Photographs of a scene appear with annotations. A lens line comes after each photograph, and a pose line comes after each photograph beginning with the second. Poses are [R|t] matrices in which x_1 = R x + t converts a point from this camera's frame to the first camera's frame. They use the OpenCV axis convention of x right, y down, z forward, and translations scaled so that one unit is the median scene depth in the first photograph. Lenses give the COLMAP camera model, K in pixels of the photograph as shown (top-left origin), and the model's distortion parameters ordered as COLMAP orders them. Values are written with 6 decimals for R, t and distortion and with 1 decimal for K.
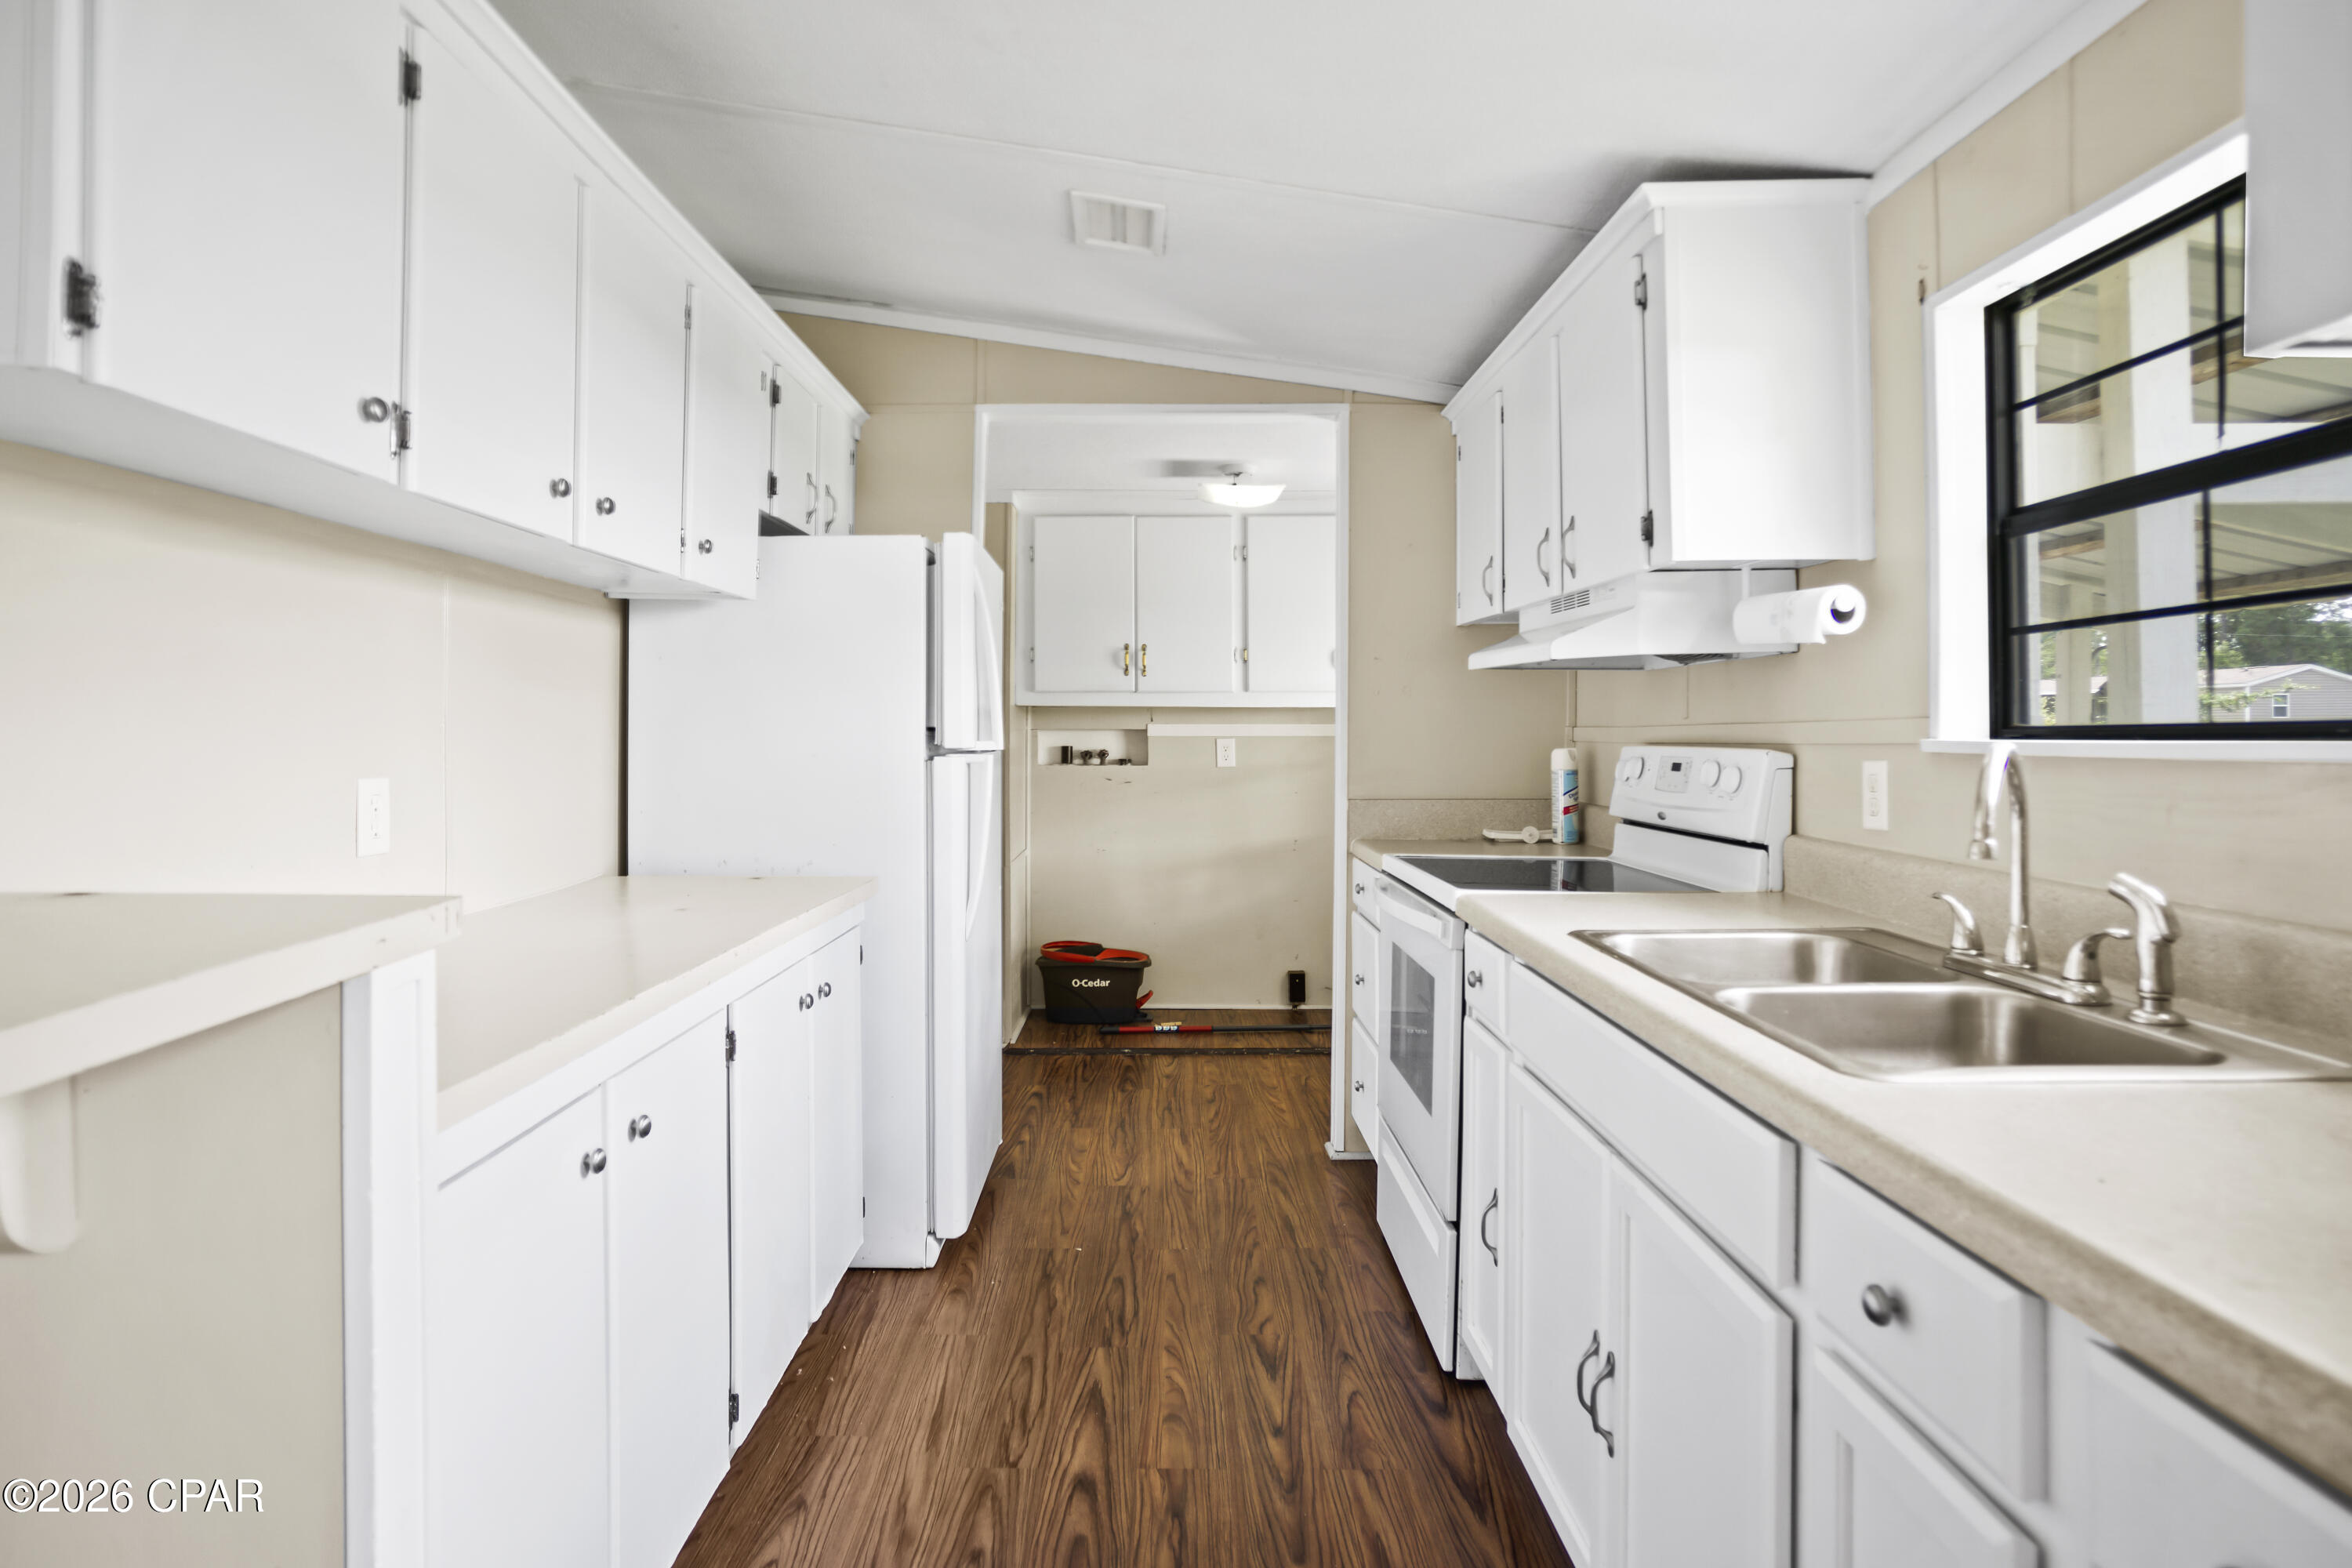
lens RADIAL K [[1276.1, 0, 1176.9], [0, 1276.1, 728.1], [0, 0, 1]] dist [-0.060381, 0.040783]
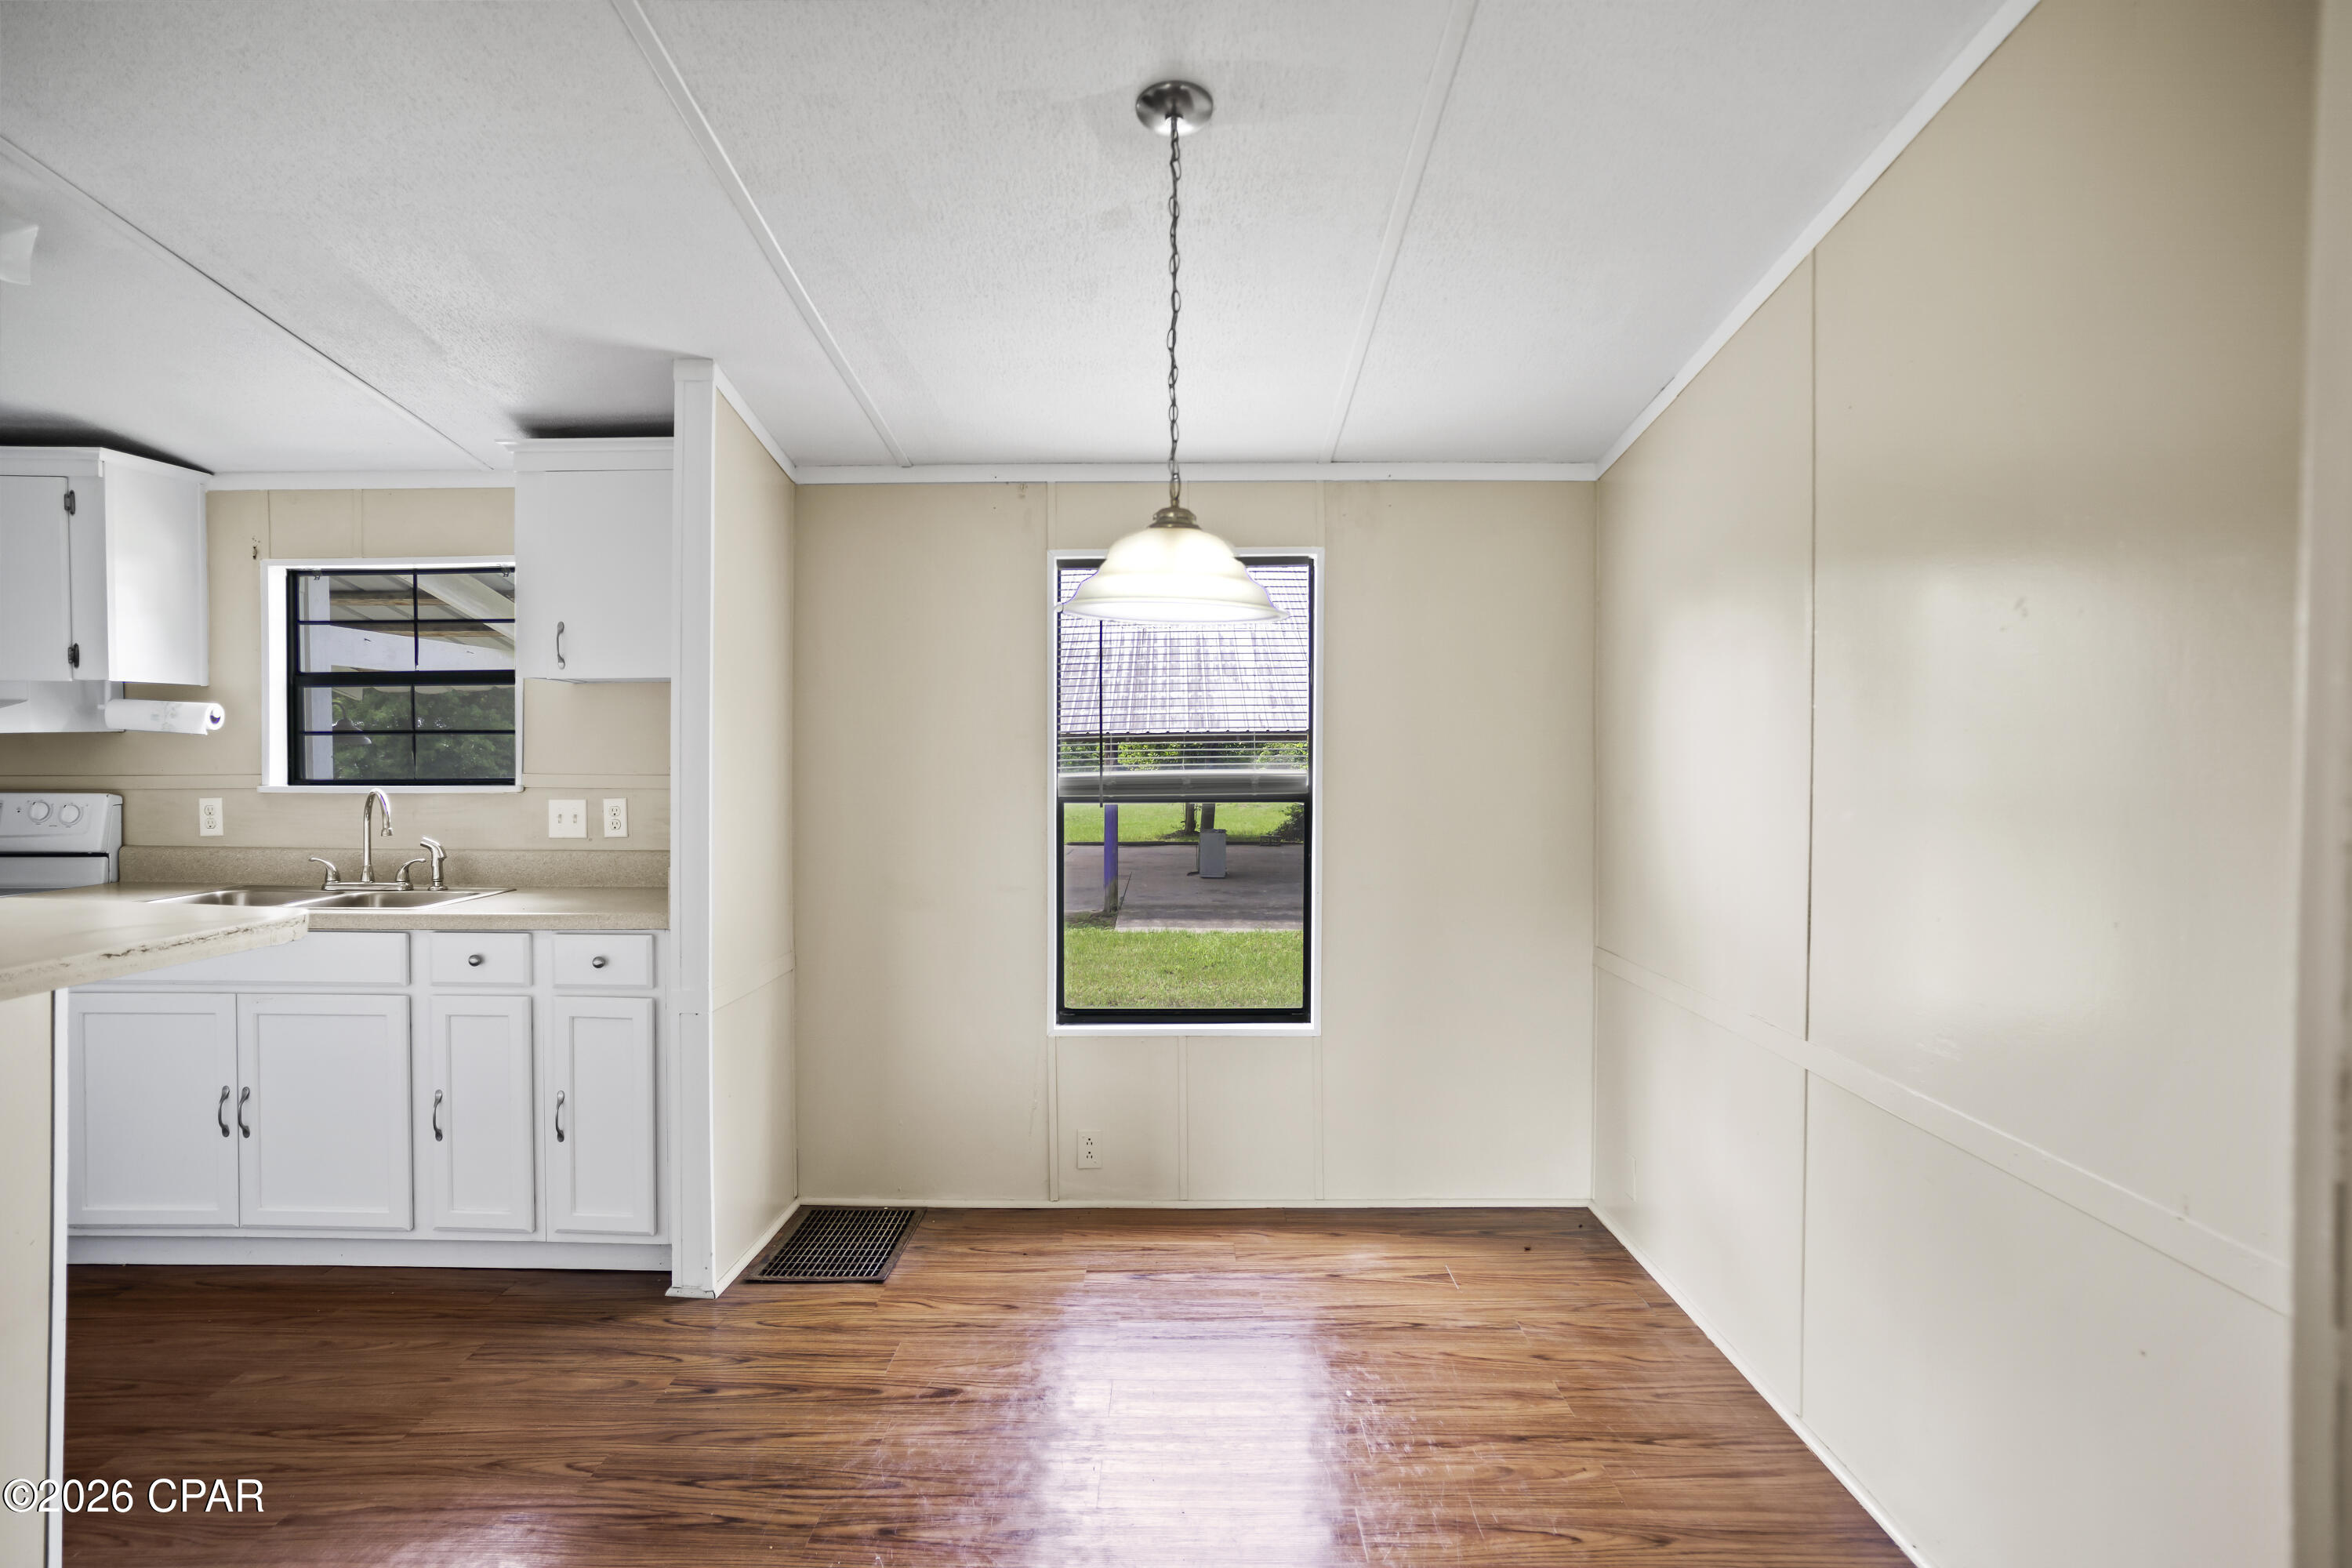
lens RADIAL K [[1266.5, 0, 1176.3], [0, 1266.5, 770.1], [0, 0, 1]] dist [-0.060489, 0.038917]
pose [[0.016906, -0.014879, 0.999746, -0.922082], [-0.005317, 0.999874, 0.014970, -0.036950], [-0.999843, -0.005569, 0.016825, -0.320600]]
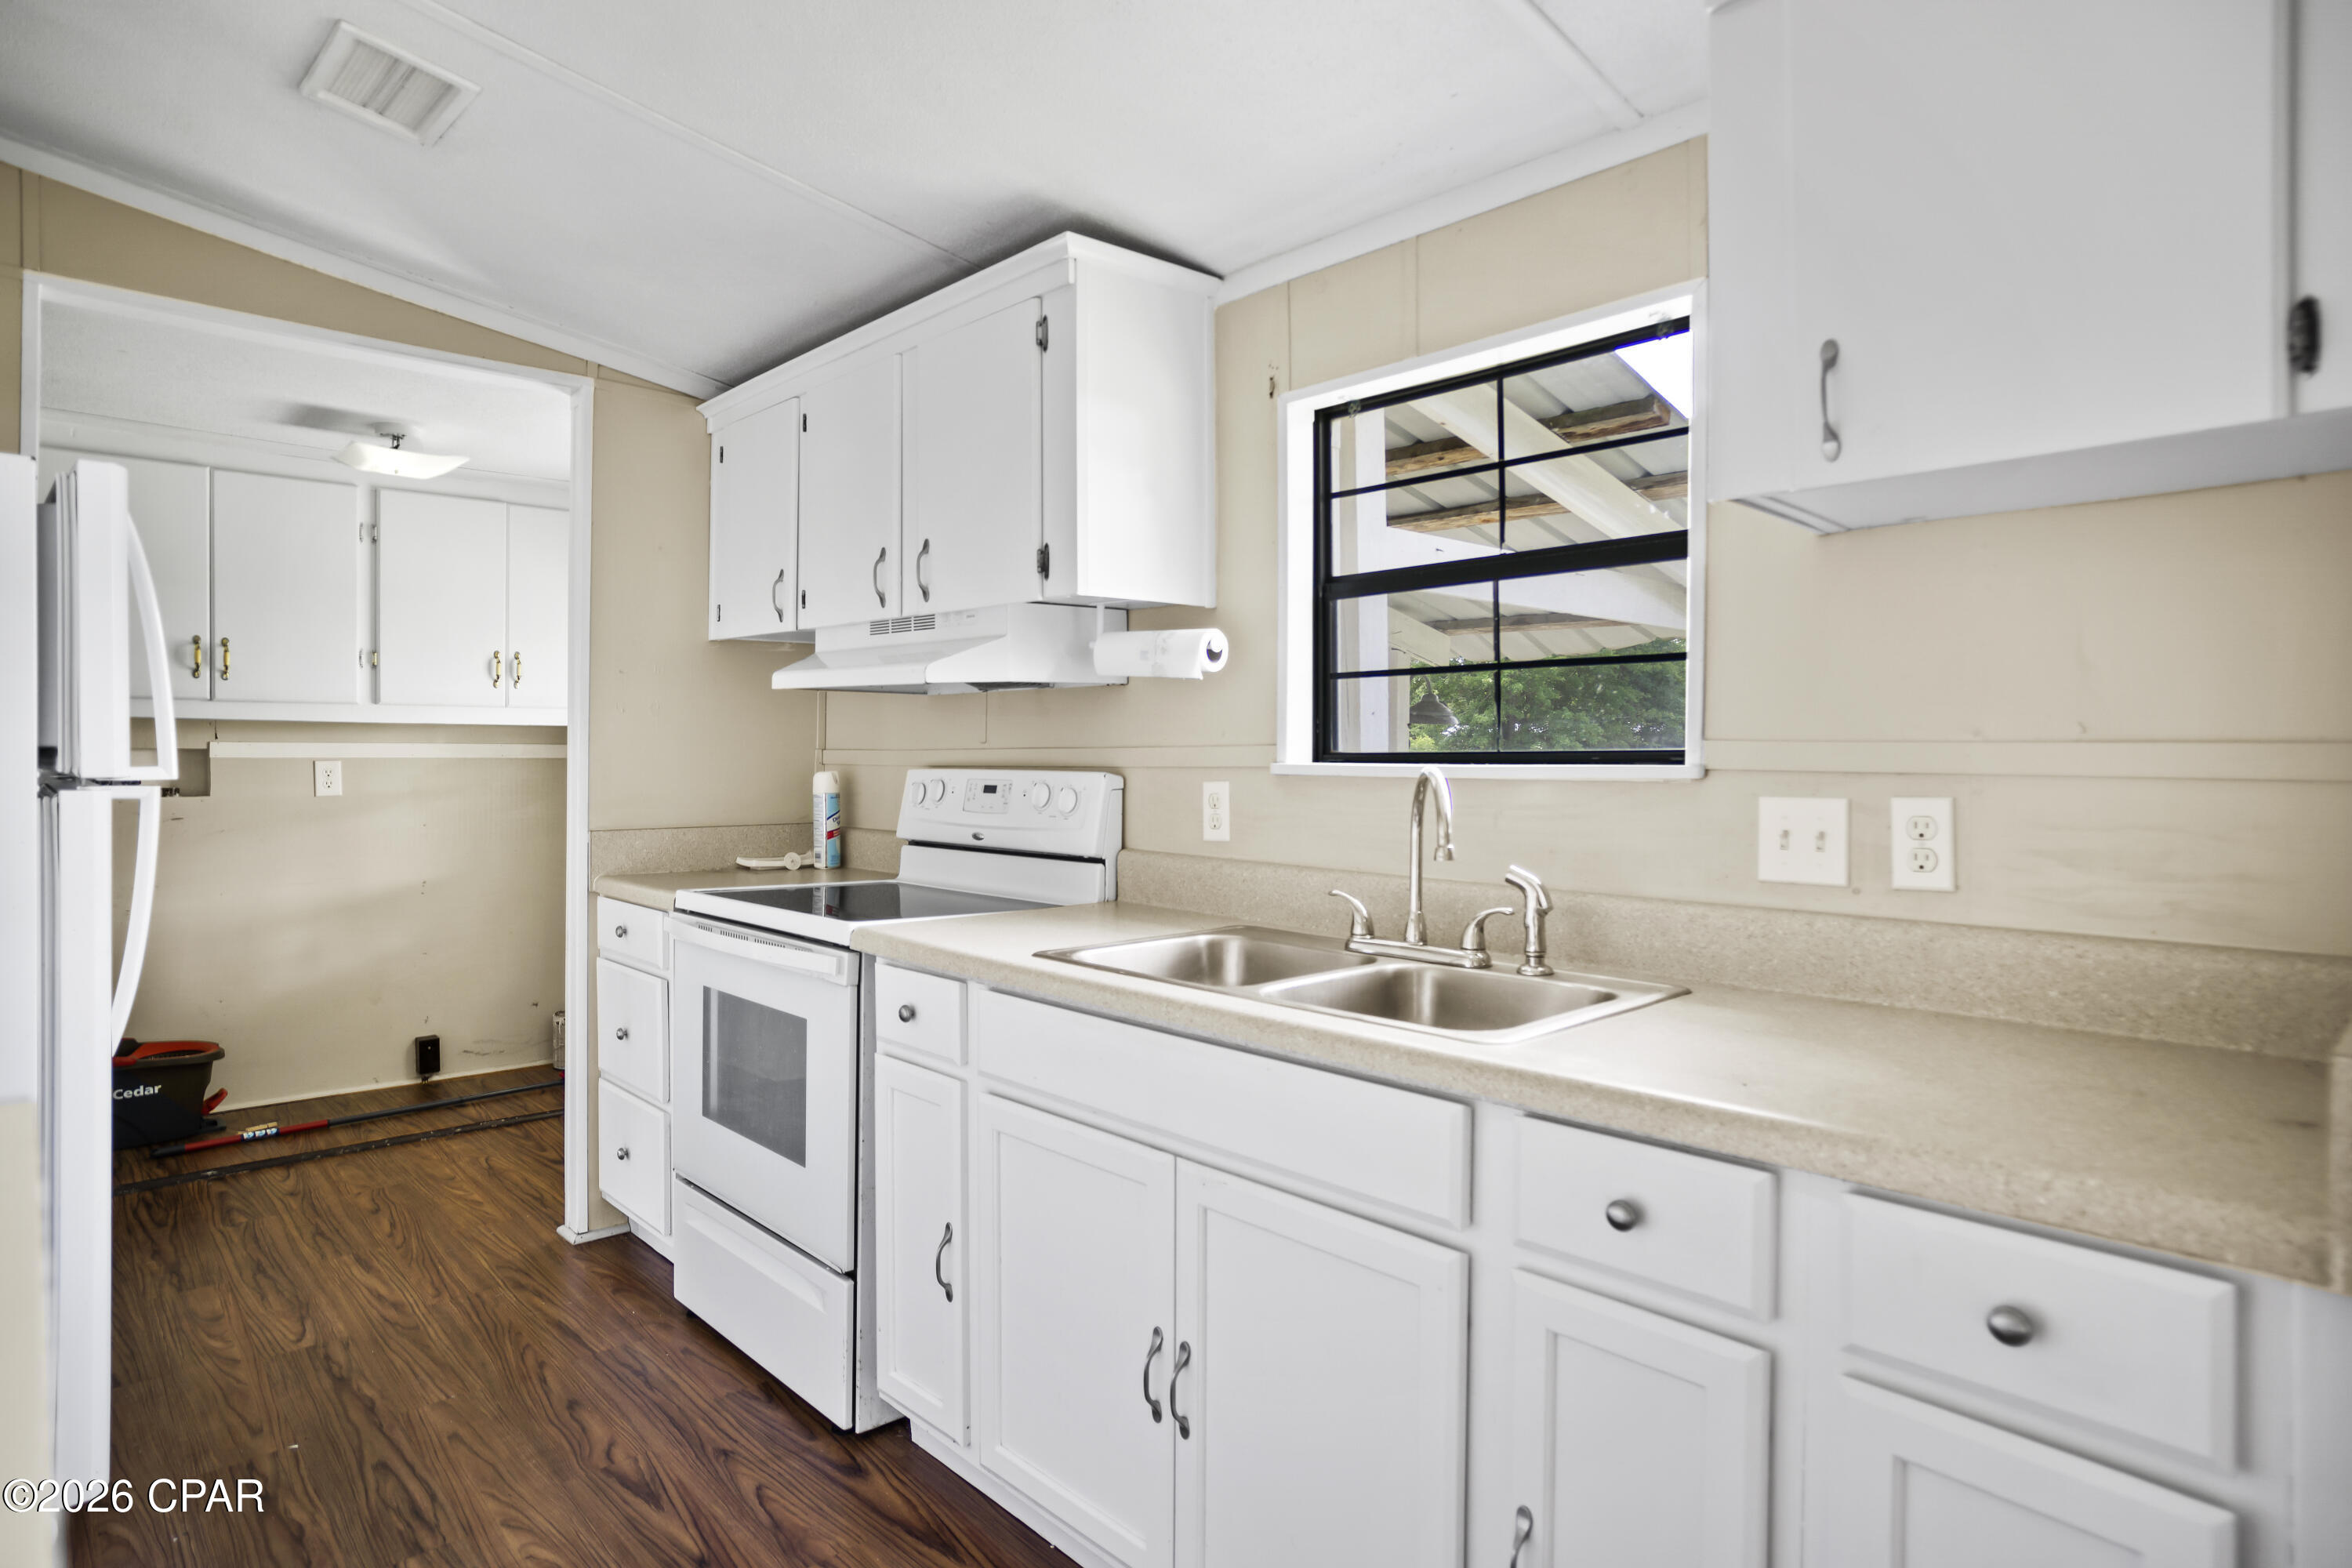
lens RADIAL K [[1266.5, 0, 1176.3], [0, 1266.5, 770.1], [0, 0, 1]] dist [-0.060489, 0.038917]
pose [[0.736025, -0.005234, 0.676935, -0.203378], [-0.005974, 0.999881, 0.014227, -0.000986], [-0.676928, -0.014515, 0.735906, 0.125957]]
